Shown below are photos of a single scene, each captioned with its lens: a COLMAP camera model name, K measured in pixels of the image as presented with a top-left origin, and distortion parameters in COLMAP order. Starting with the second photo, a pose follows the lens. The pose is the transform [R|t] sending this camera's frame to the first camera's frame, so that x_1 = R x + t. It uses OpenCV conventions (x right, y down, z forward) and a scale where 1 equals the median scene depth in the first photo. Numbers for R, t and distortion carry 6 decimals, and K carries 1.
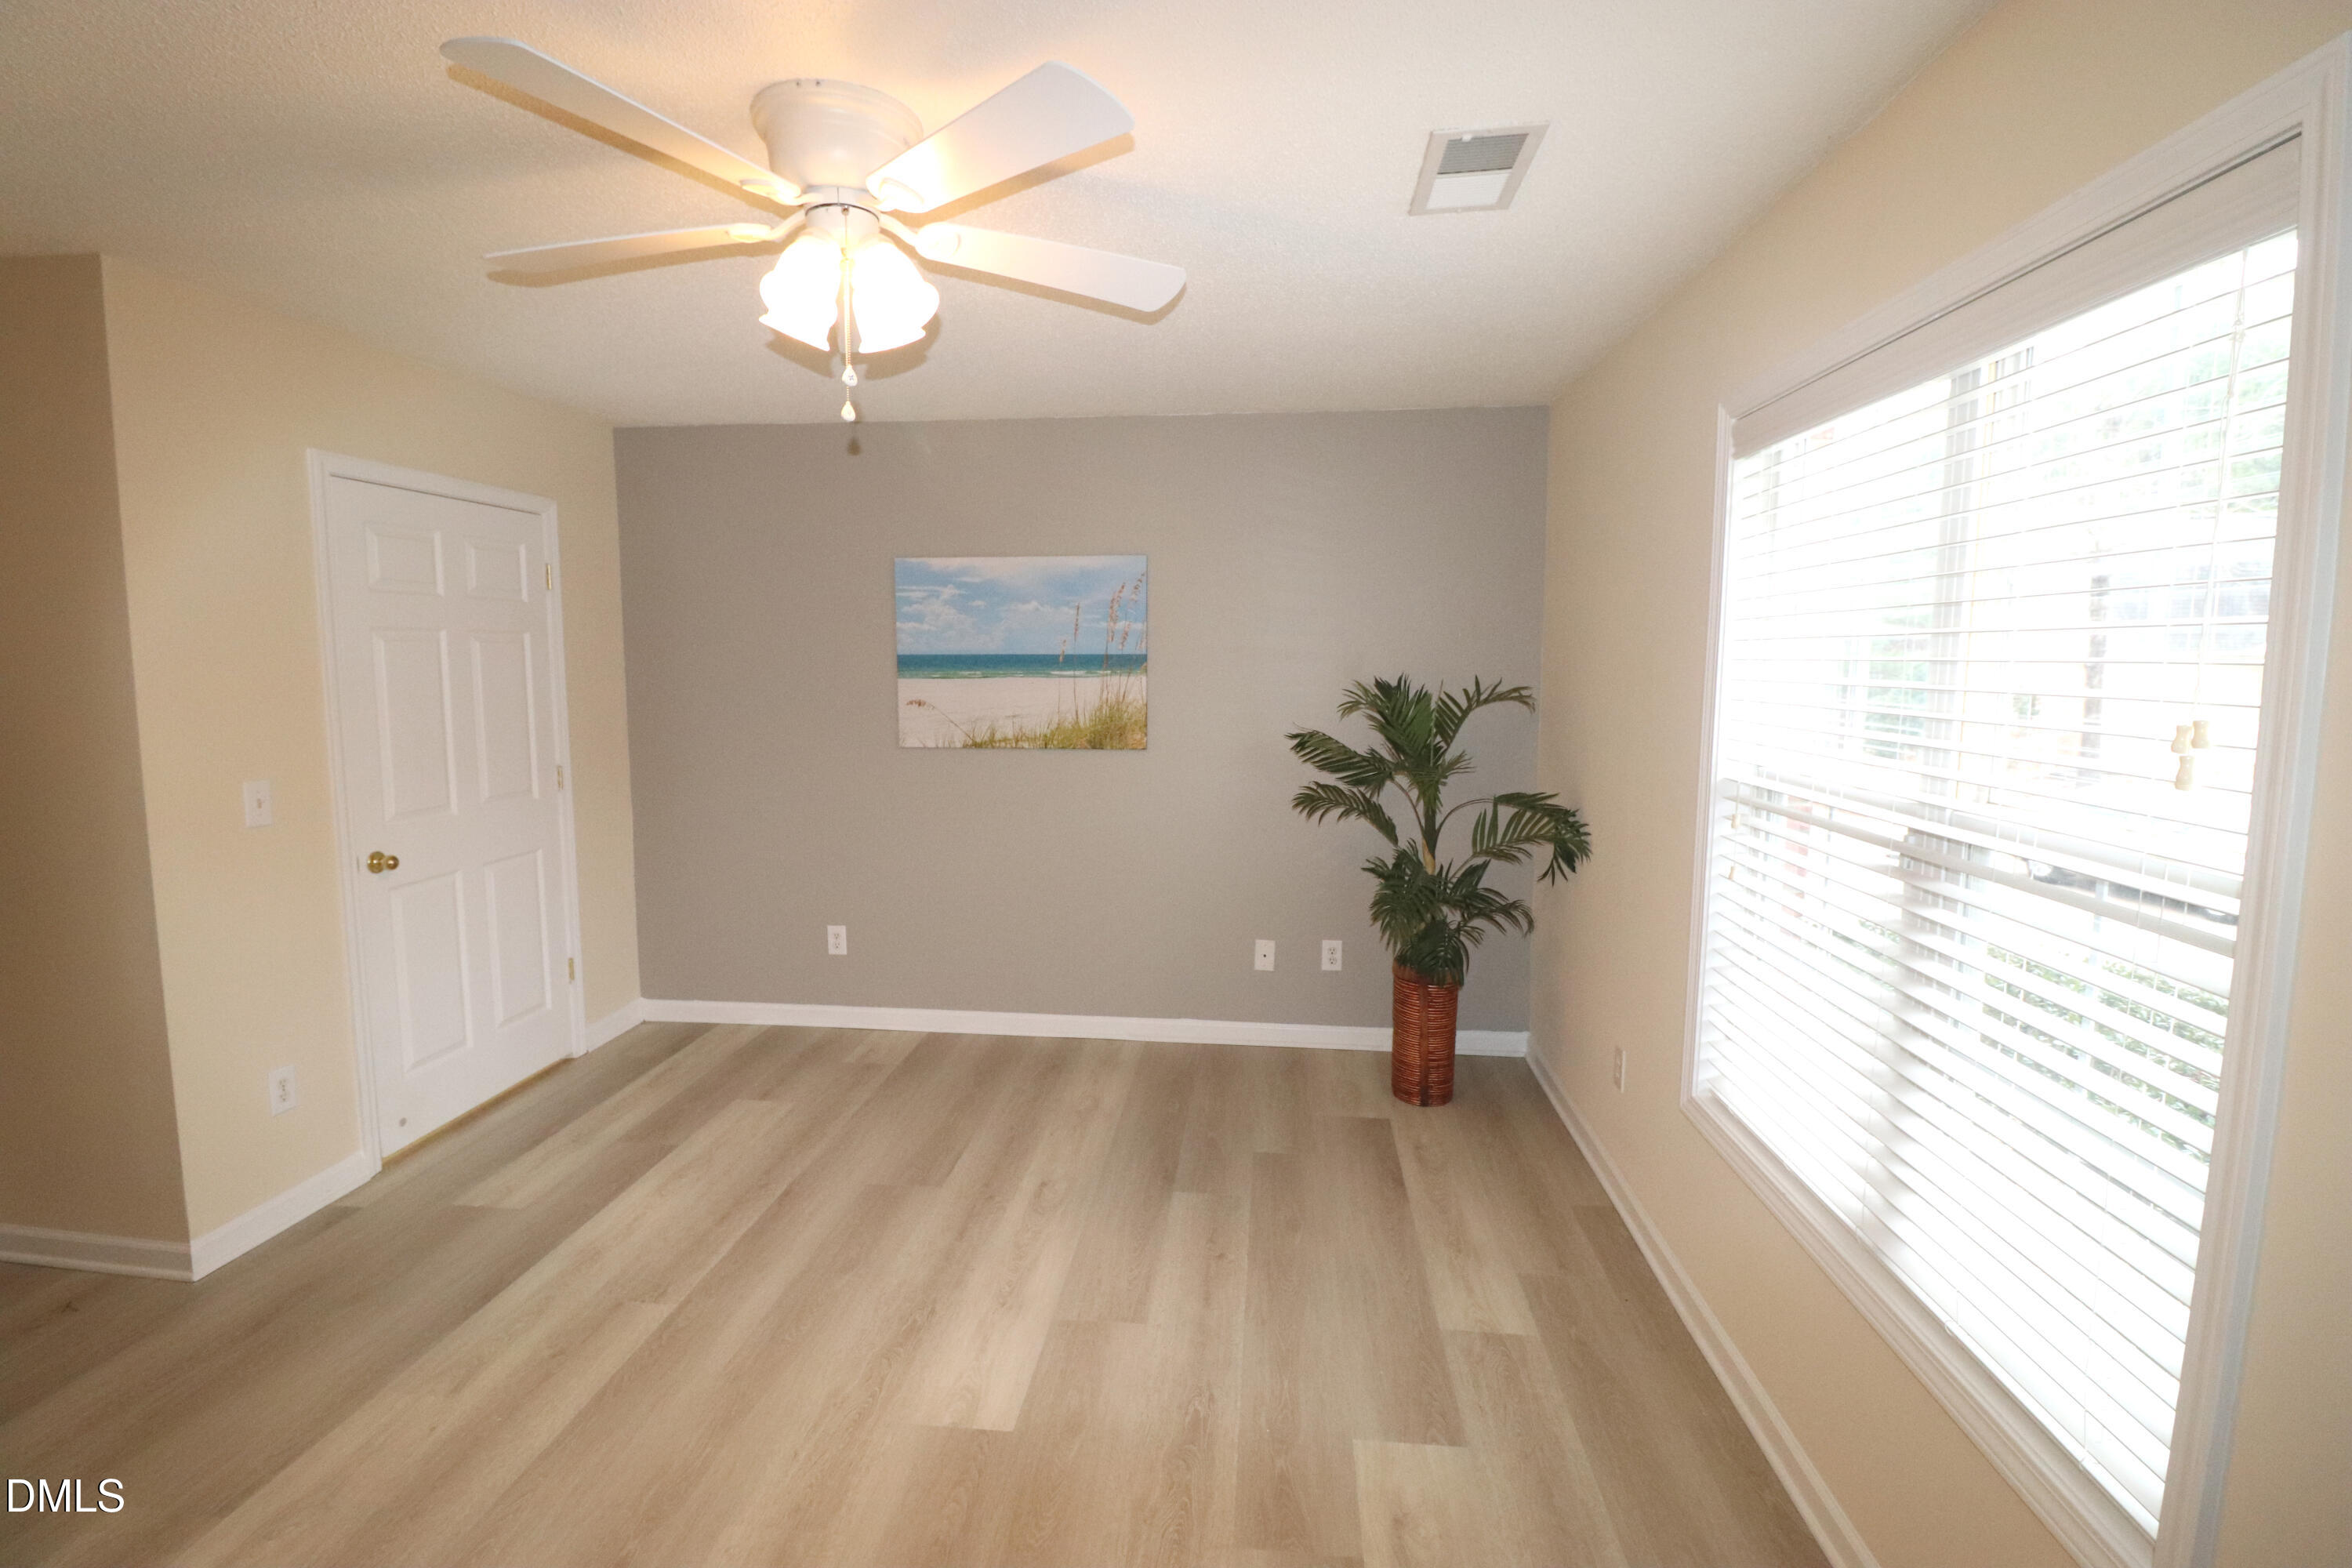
lens RADIAL K [[1085.5, 0, 1160.7], [0, 1085.5, 782.1], [0, 0, 1]] dist [-0.002075, -0.009954]
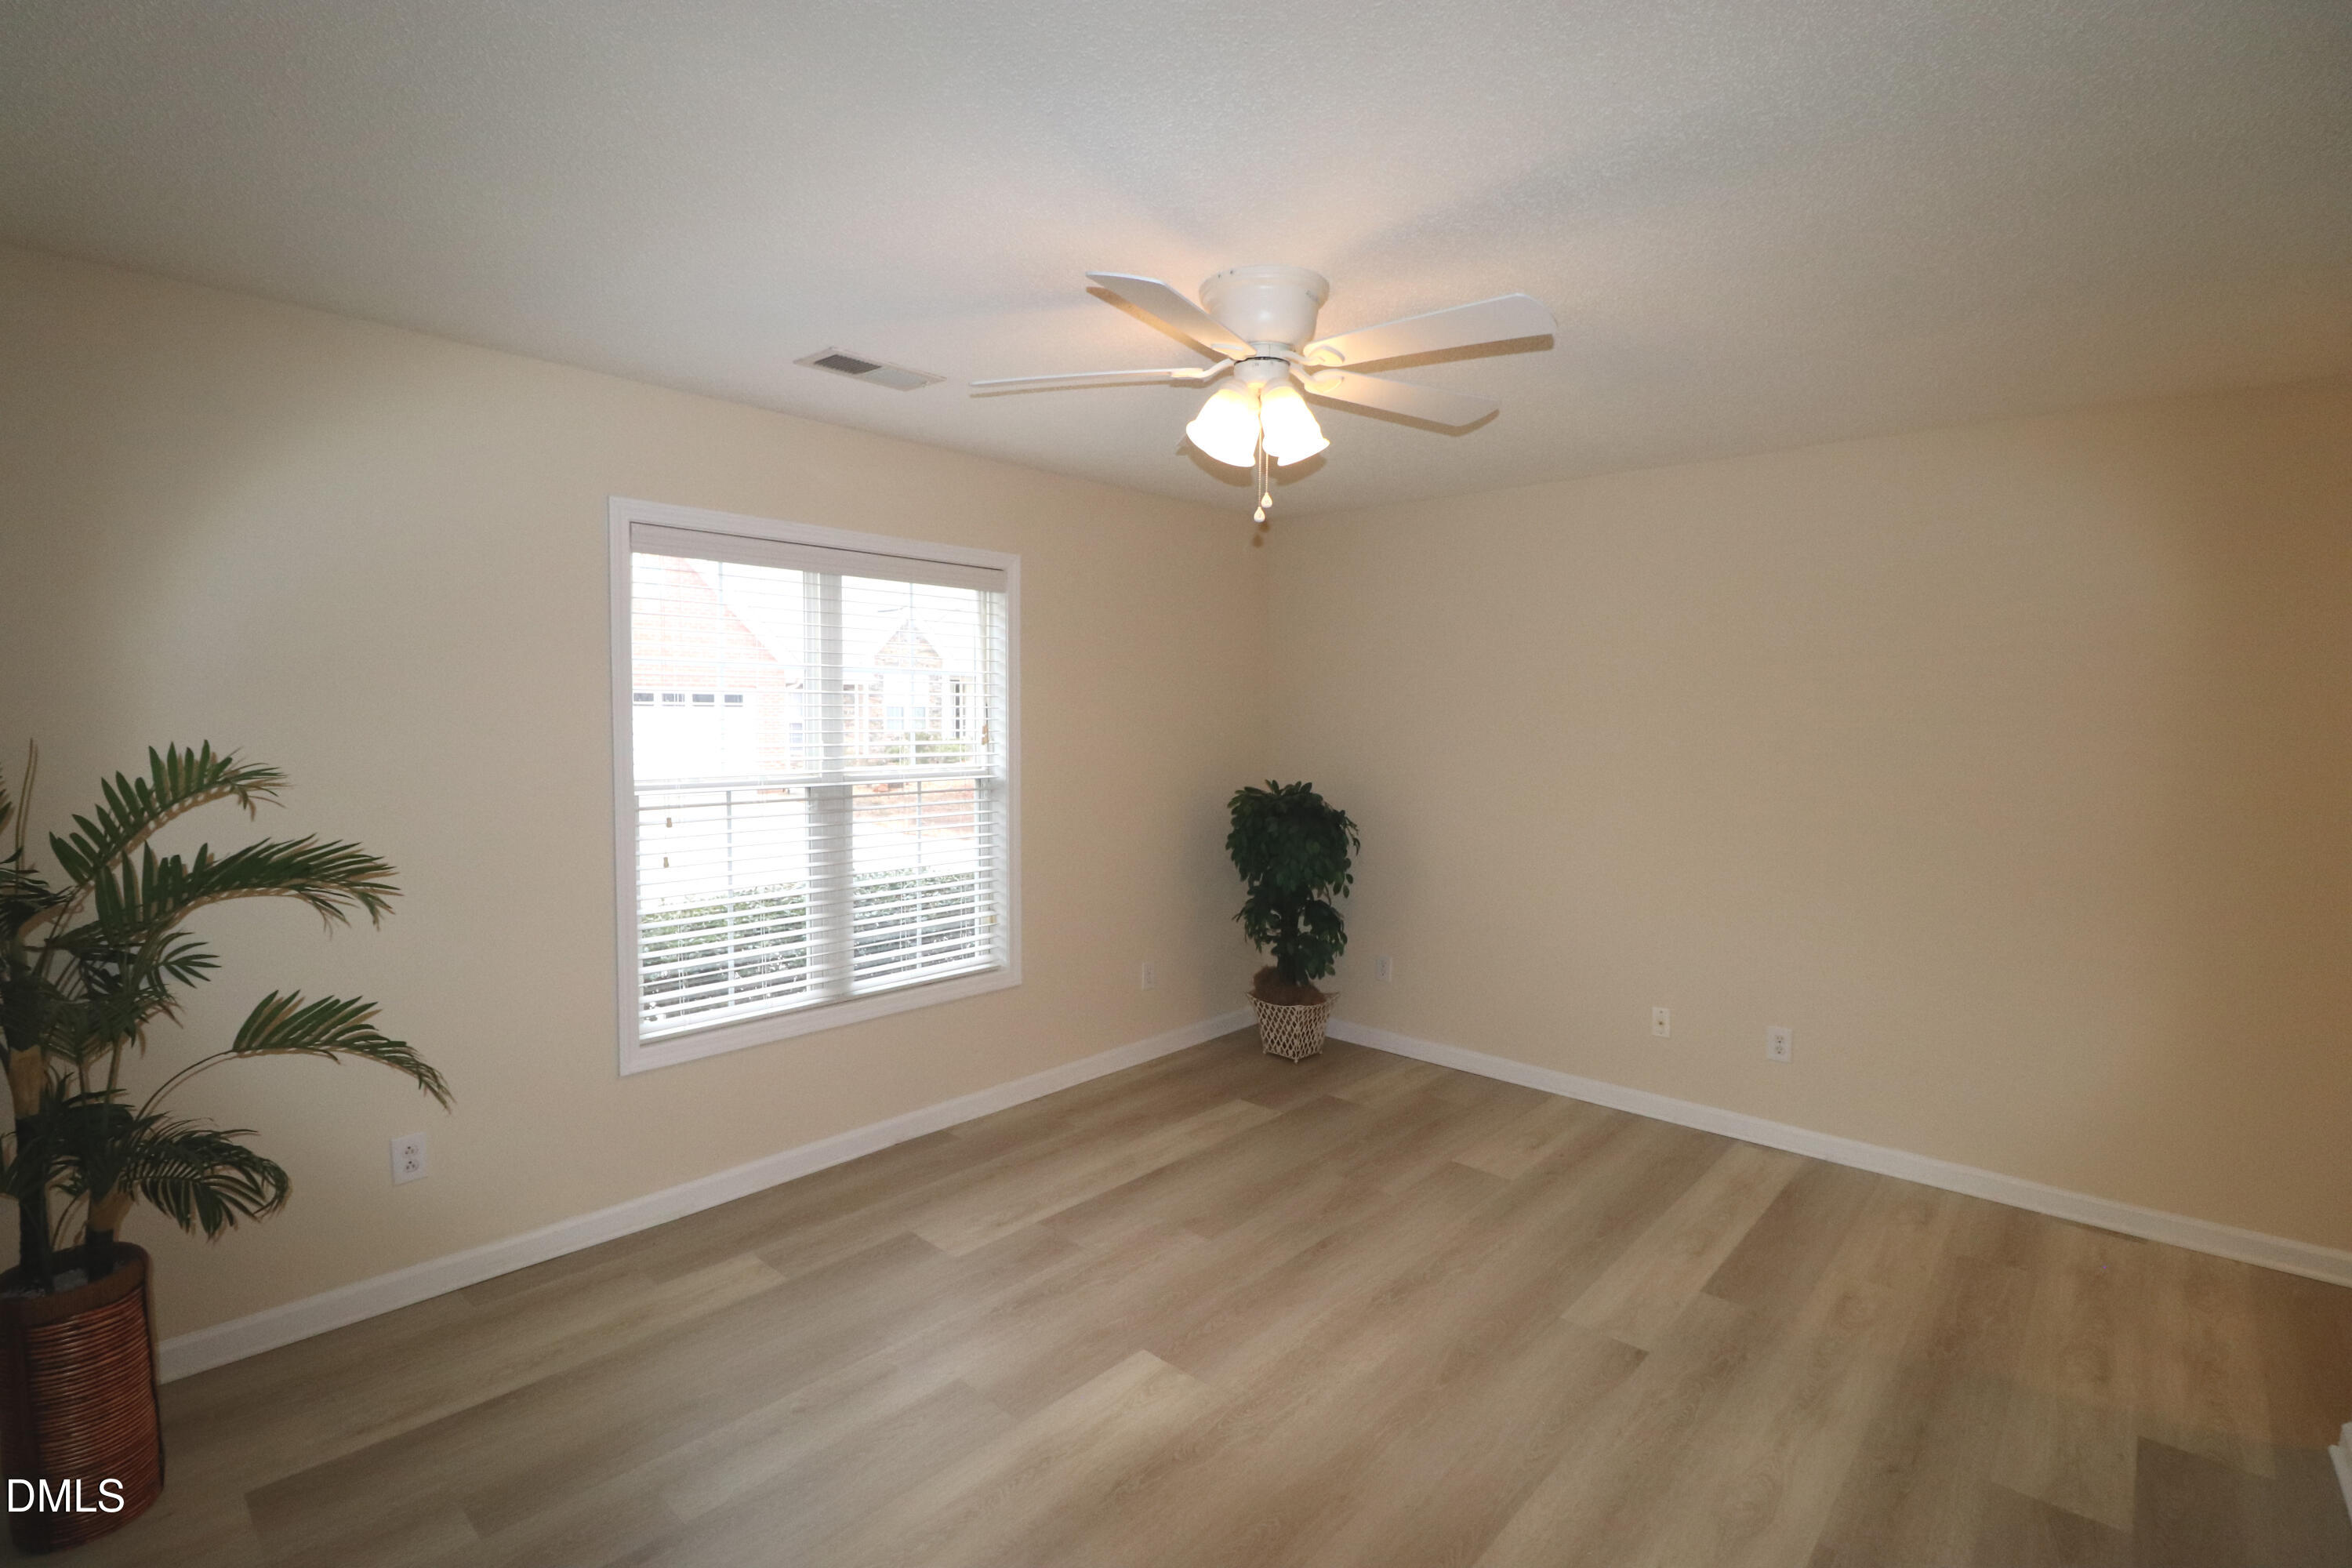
lens RADIAL K [[1085.5, 0, 1191.4], [0, 1085.5, 708.7], [0, 0, 1]] dist [-0.002075, -0.009954]
pose [[-0.816943, -0.011861, 0.576596, -0.527841], [0.052681, 0.994074, 0.095090, -0.132684], [-0.574307, 0.108059, -0.811477, 1.140936]]
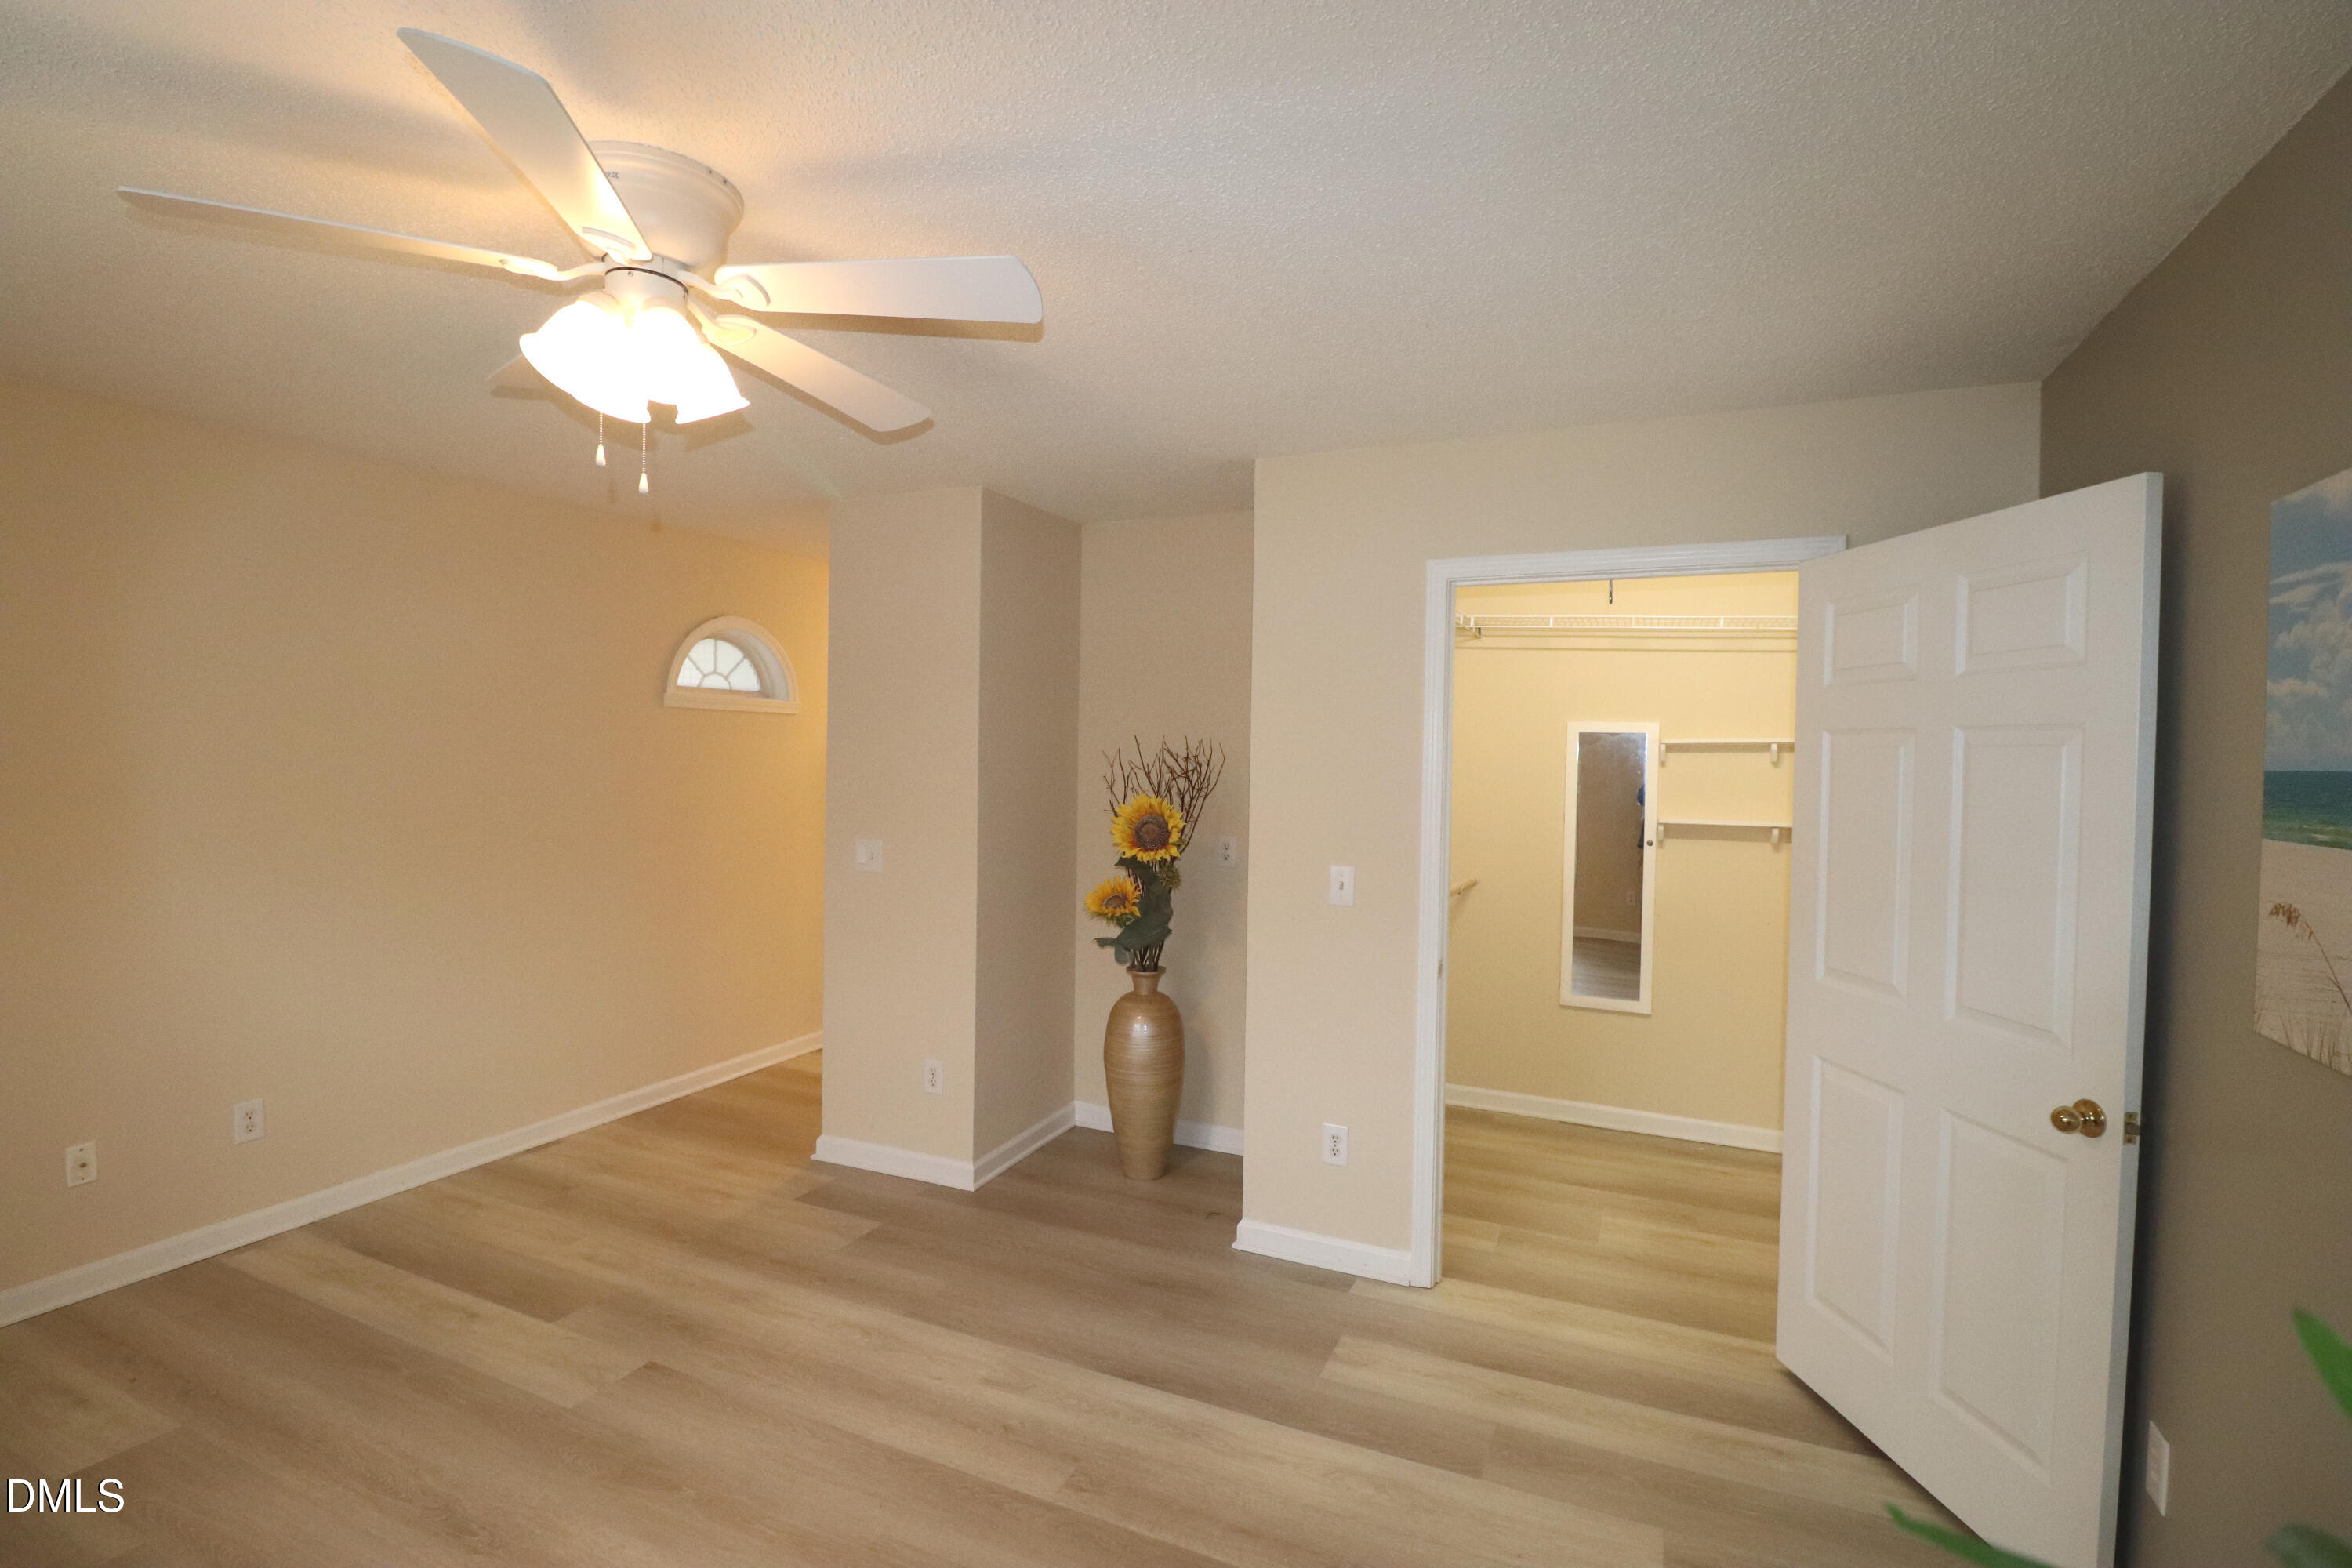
lens RADIAL K [[1085.5, 0, 1166.1], [0, 1085.5, 785.2], [0, 0, 1]] dist [-0.002075, -0.009954]
pose [[-0.308056, 0.018681, -0.951185, 0.239783], [-0.133032, 0.989139, 0.062511, -0.104191], [0.942021, 0.145794, -0.302224, 0.919841]]
